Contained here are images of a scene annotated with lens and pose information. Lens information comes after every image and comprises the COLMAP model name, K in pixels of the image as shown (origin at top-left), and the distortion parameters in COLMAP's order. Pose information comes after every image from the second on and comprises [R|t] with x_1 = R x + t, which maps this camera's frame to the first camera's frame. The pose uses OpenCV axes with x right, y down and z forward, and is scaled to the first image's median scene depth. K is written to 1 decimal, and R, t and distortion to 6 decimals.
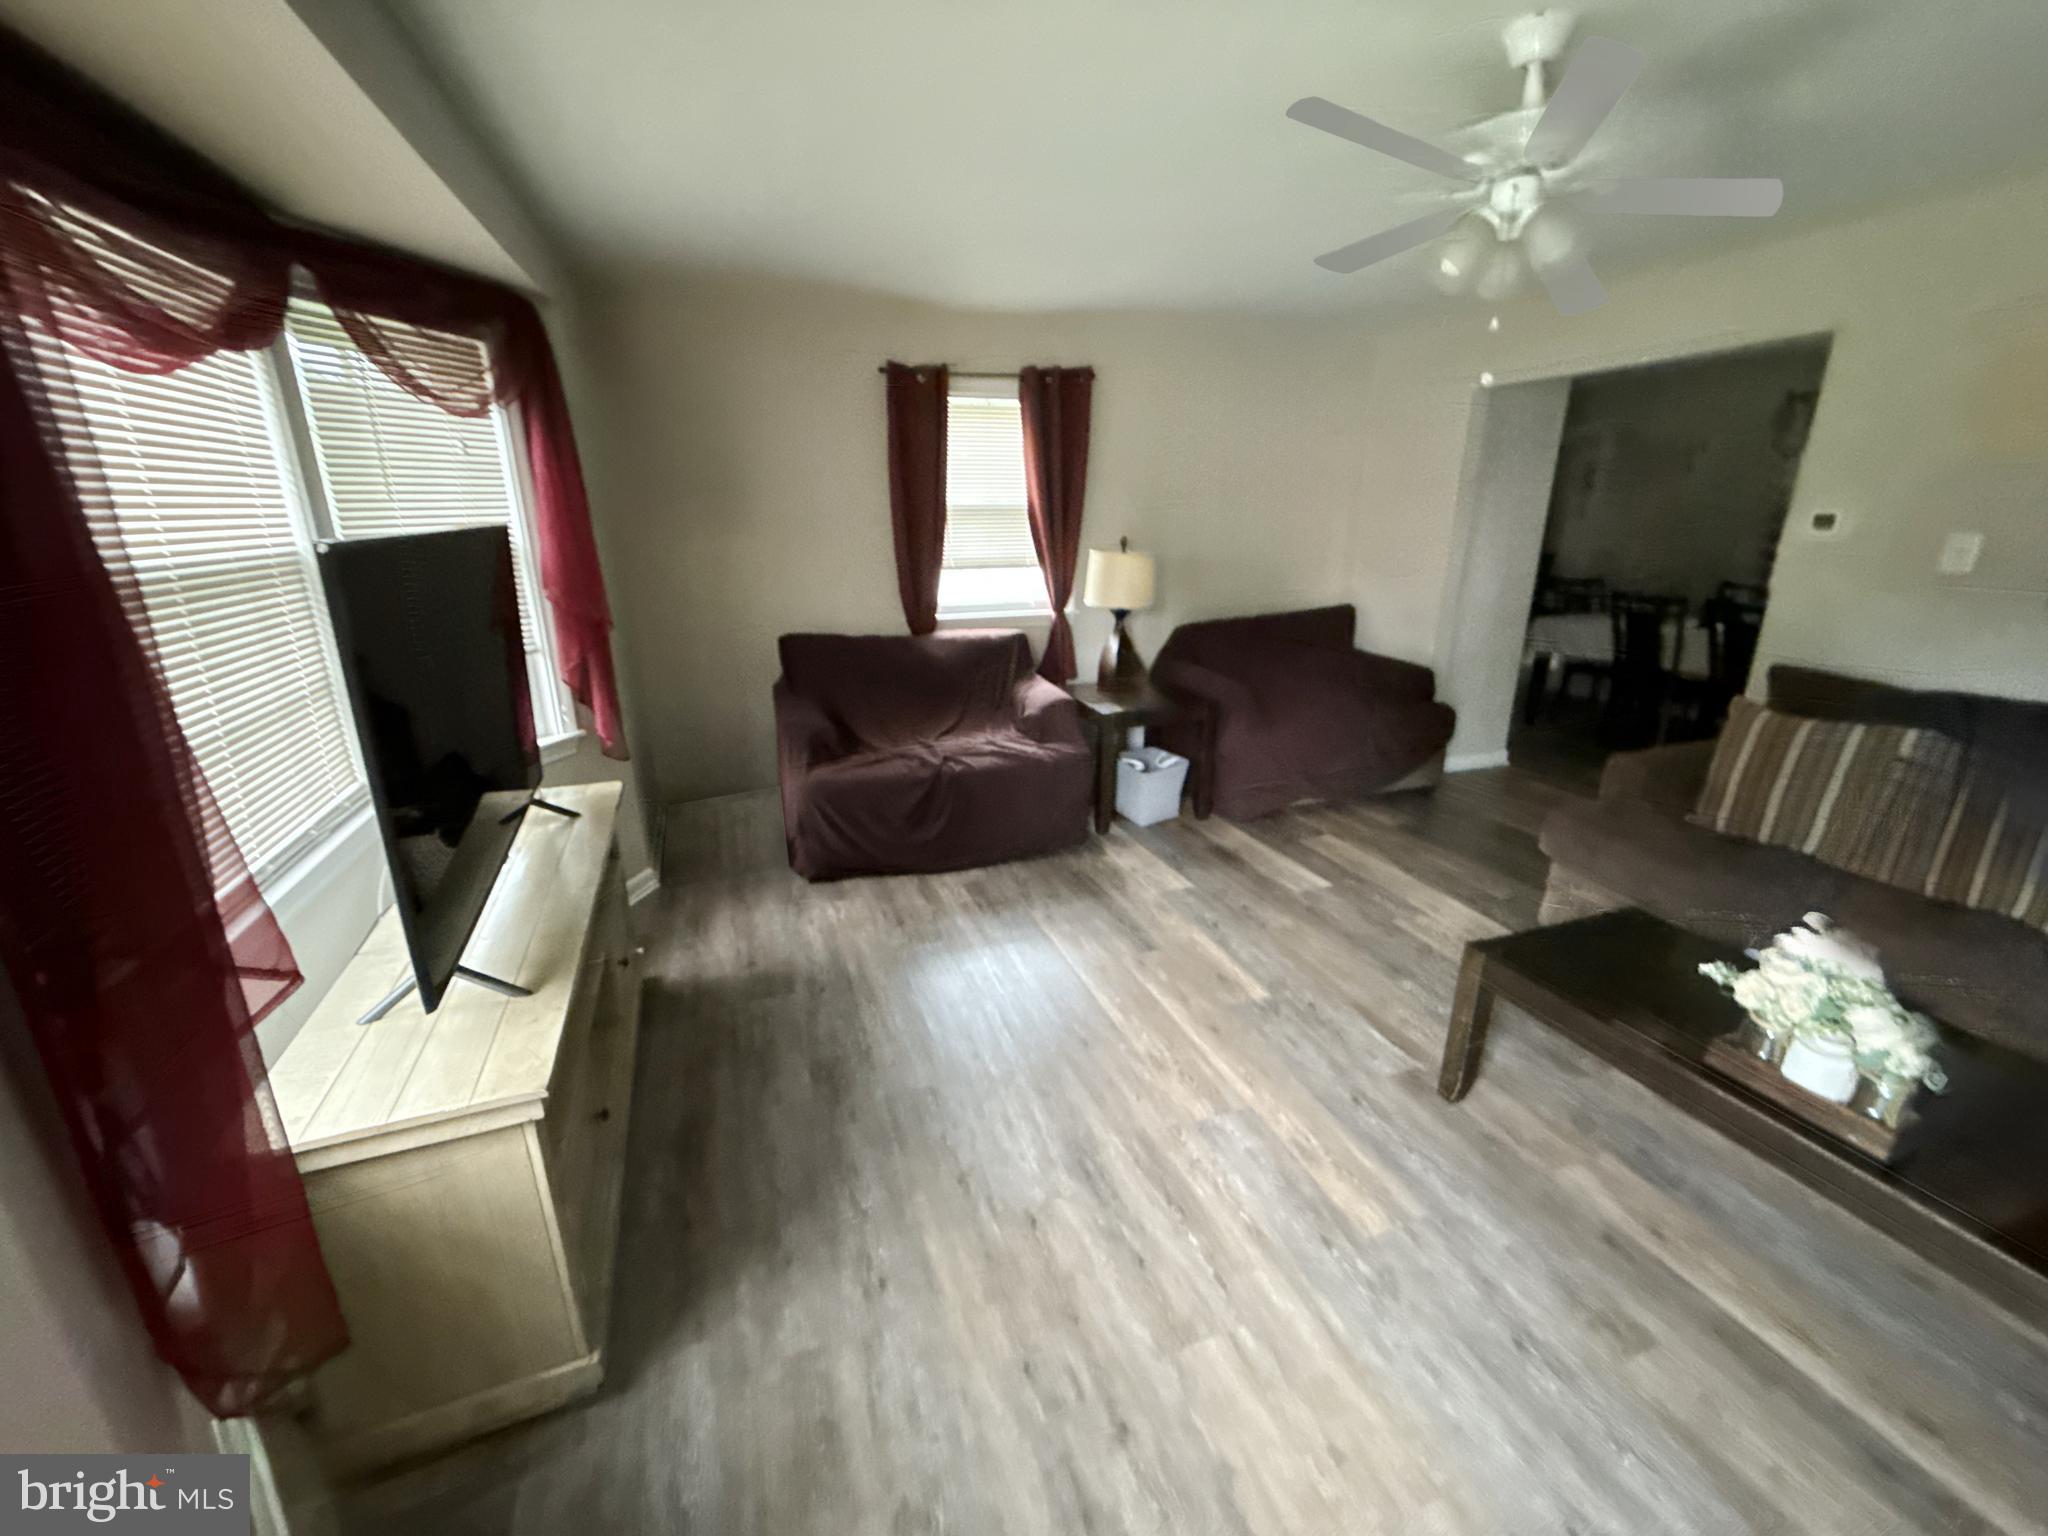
lens RADIAL K [[825.0, 0, 1024.0], [0, 825.0, 768.0], [0, 0, 1]] dist [0.002555, -0.000036]
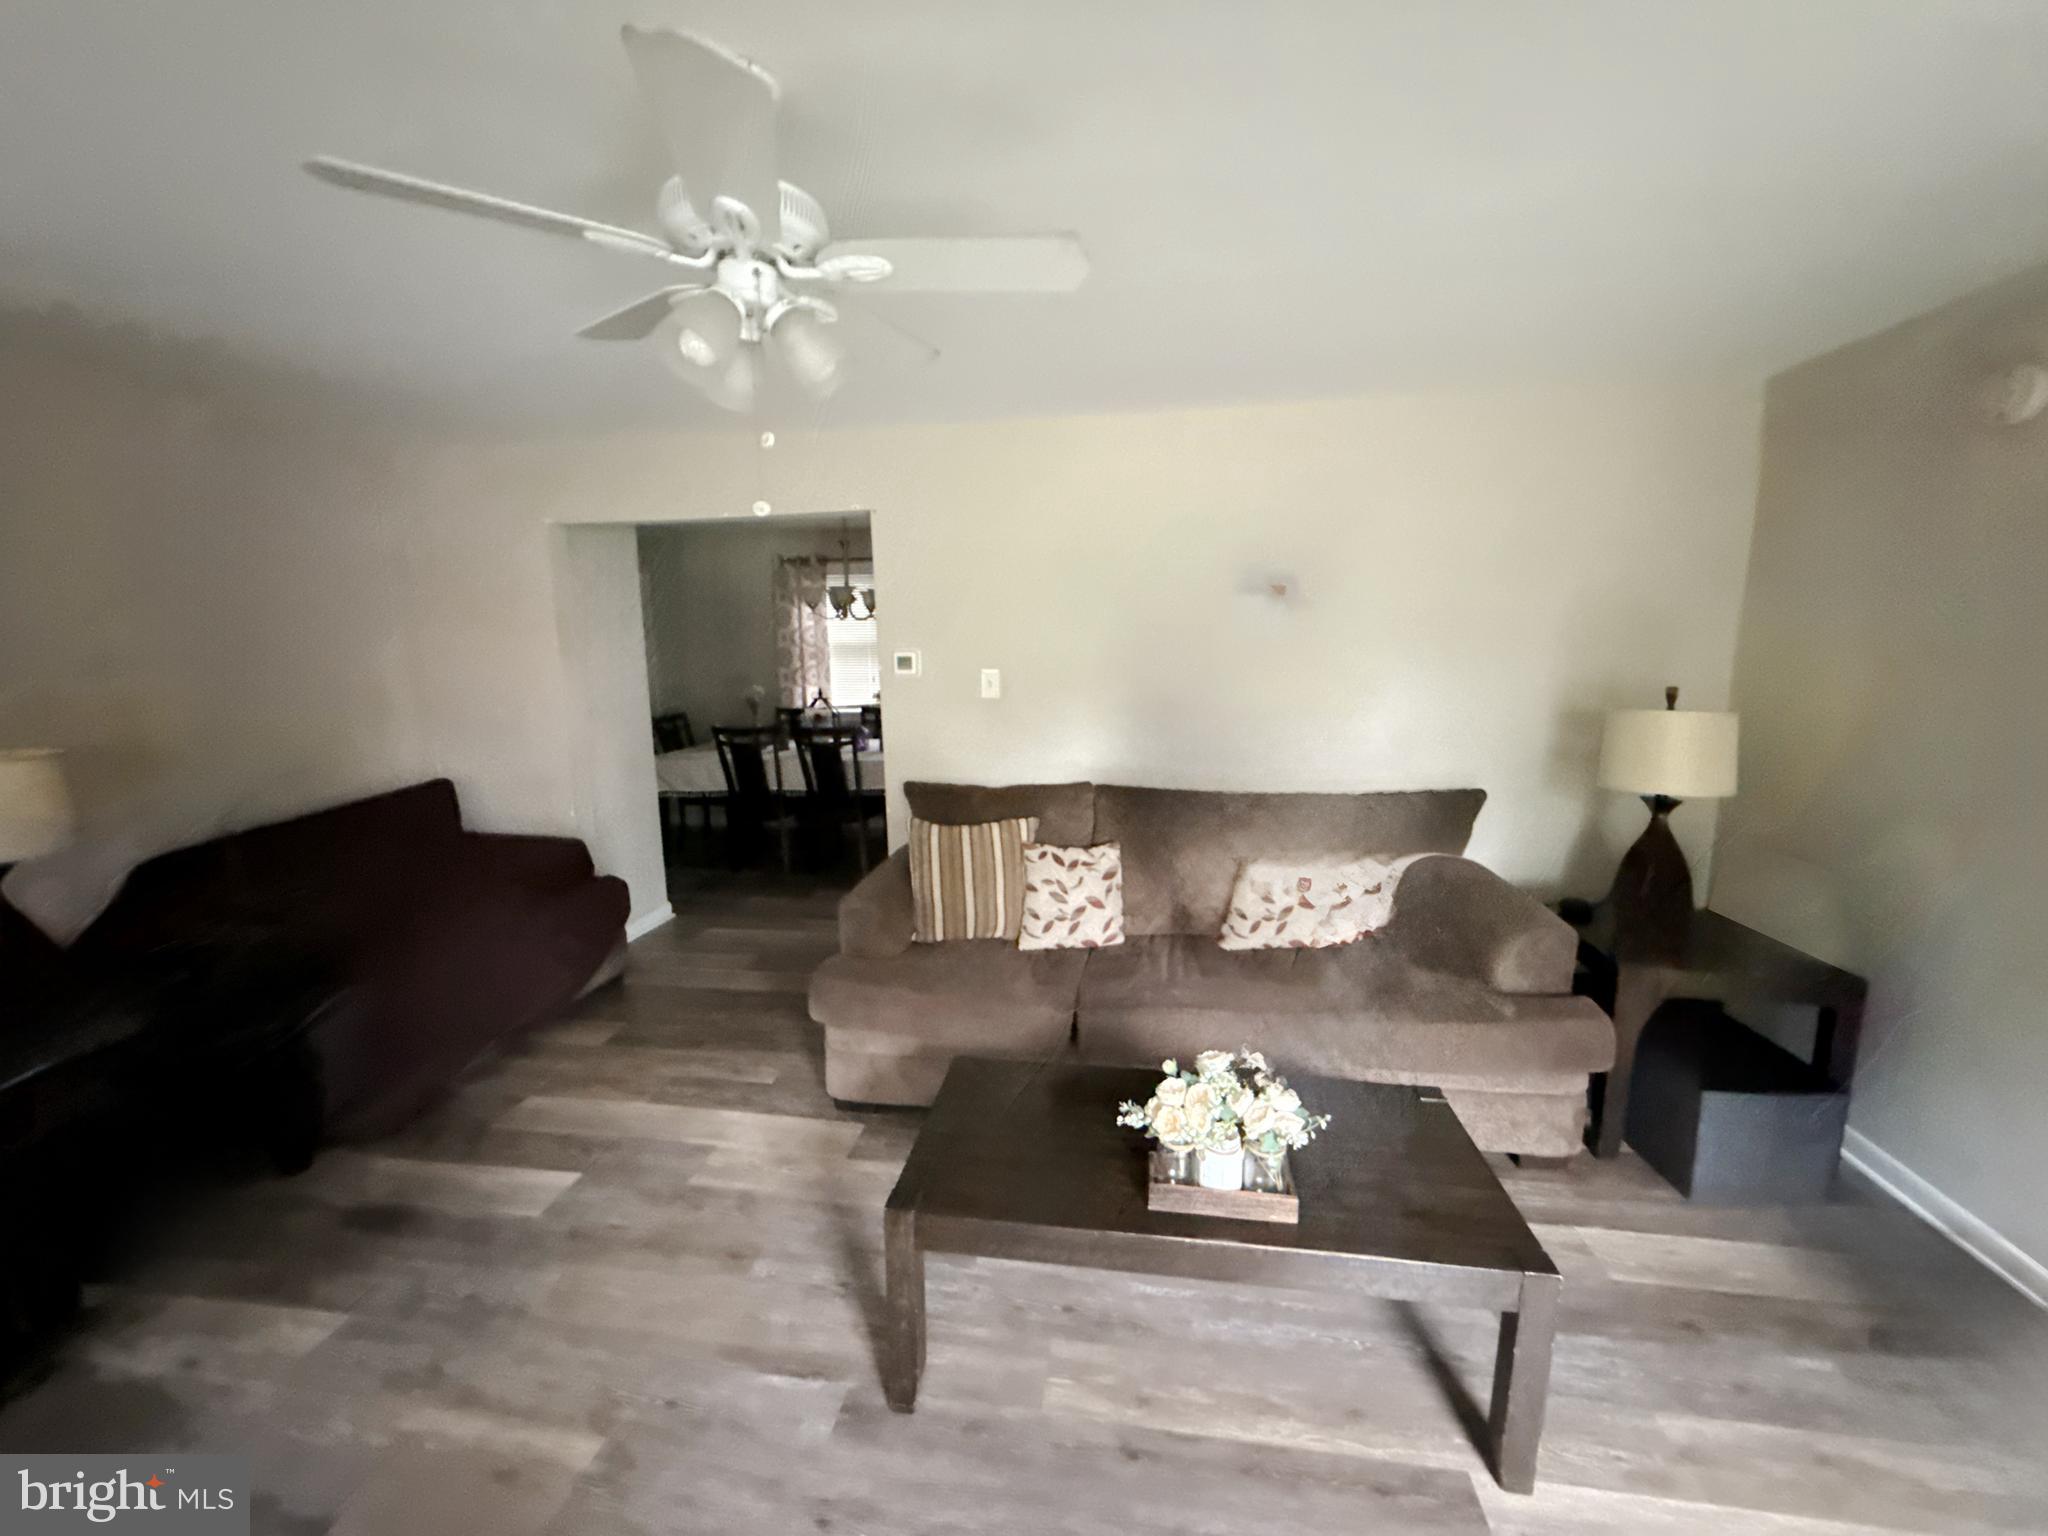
lens RADIAL K [[825.0, 0, 1024.0], [0, 825.0, 768.0], [0, 0, 1]] dist [0.002555, -0.000036]
pose [[0.476025, -0.140396, 0.868153, -0.011670], [0.270049, 0.962816, 0.007631, -0.102141], [-0.836943, 0.230811, 0.496238, 0.268558]]
